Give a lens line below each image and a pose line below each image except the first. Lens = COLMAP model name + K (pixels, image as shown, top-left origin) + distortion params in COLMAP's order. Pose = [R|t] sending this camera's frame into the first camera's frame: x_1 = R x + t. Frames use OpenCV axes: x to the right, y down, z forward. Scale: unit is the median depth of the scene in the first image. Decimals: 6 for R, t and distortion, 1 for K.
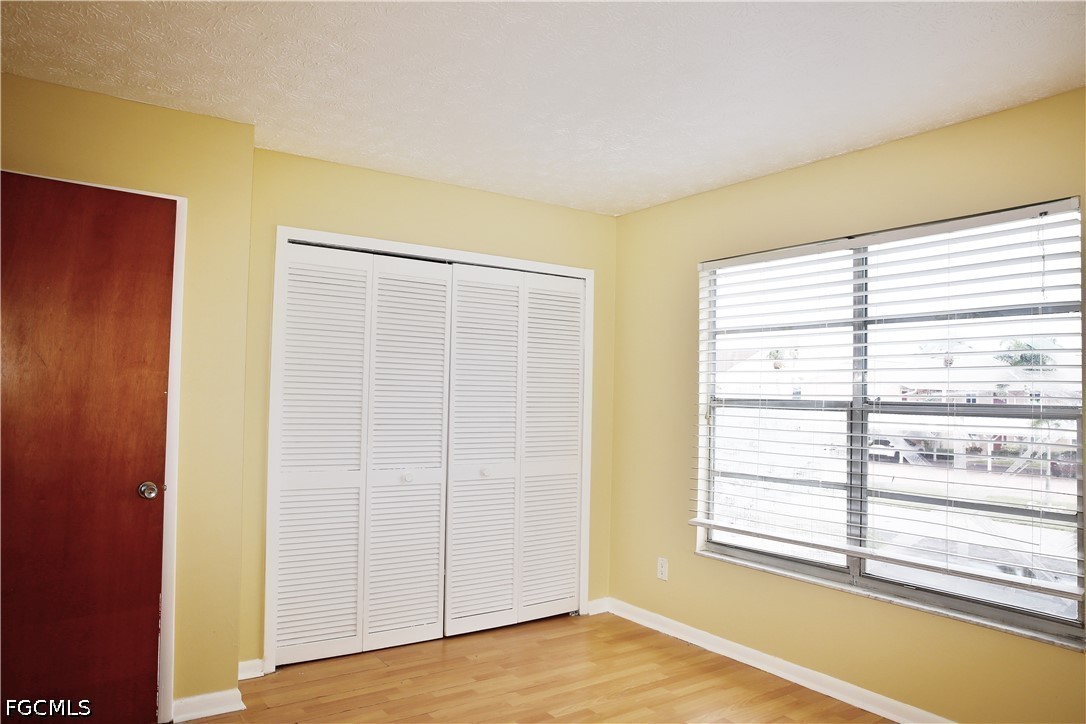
lens RADIAL K [[732.7, 0, 539.9], [0, 732.7, 357.3], [0, 0, 1]] dist [-0.081246, 0.042768]
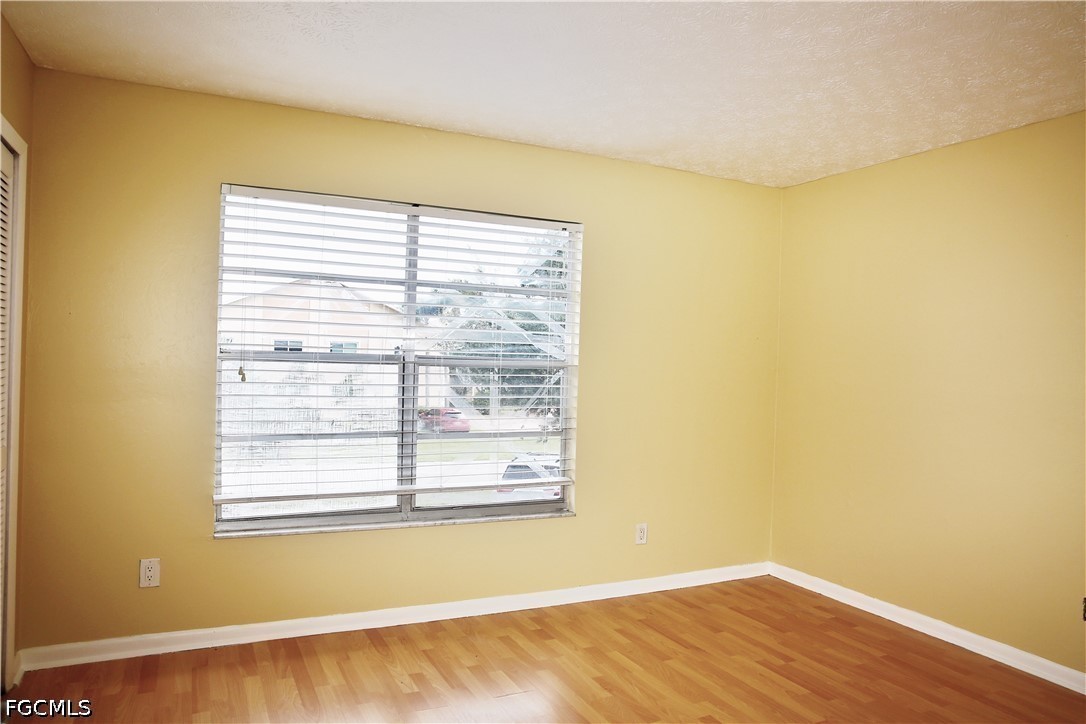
lens RADIAL K [[732.7, 0, 515.7], [0, 732.7, 358.4], [0, 0, 1]] dist [-0.081246, 0.042768]
pose [[0.181736, -0.013249, 0.983258, -0.625704], [-0.071882, 0.997055, 0.026721, 0.024006], [-0.980716, -0.075535, 0.180249, 0.634556]]
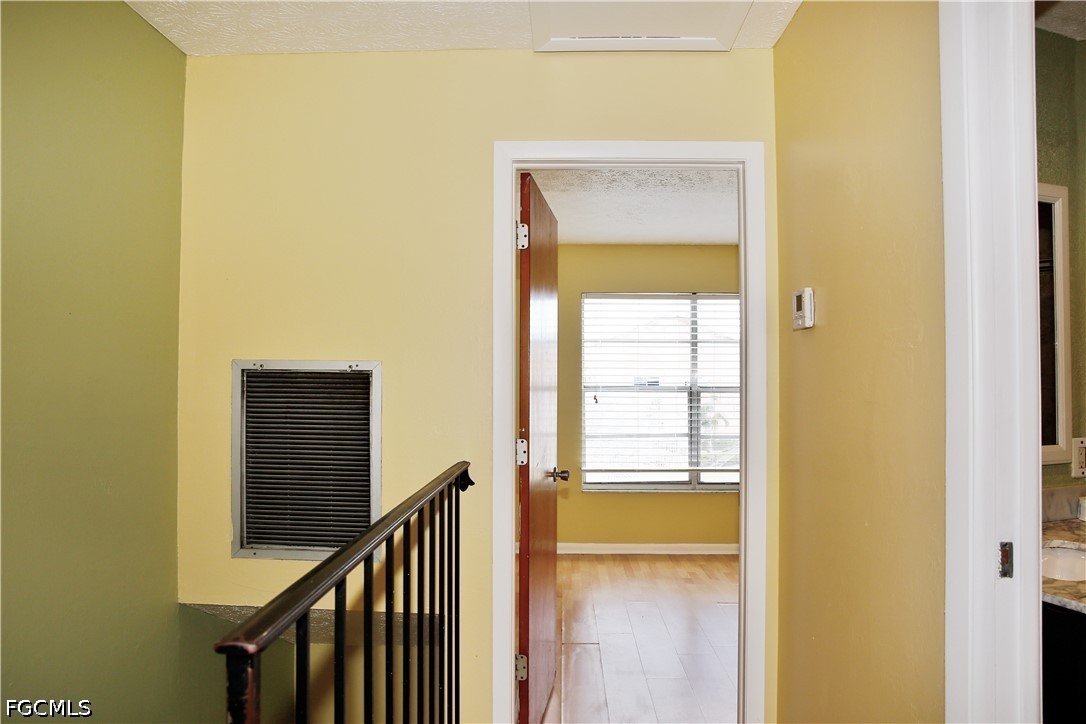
lens RADIAL K [[732.7, 0, 541.2], [0, 732.7, 356.5], [0, 0, 1]] dist [-0.081246, 0.042768]
pose [[0.597525, 0.017407, 0.801661, -1.218761], [-0.033546, 0.999432, 0.003303, -0.005906], [-0.801148, -0.028867, 0.597769, 0.228370]]
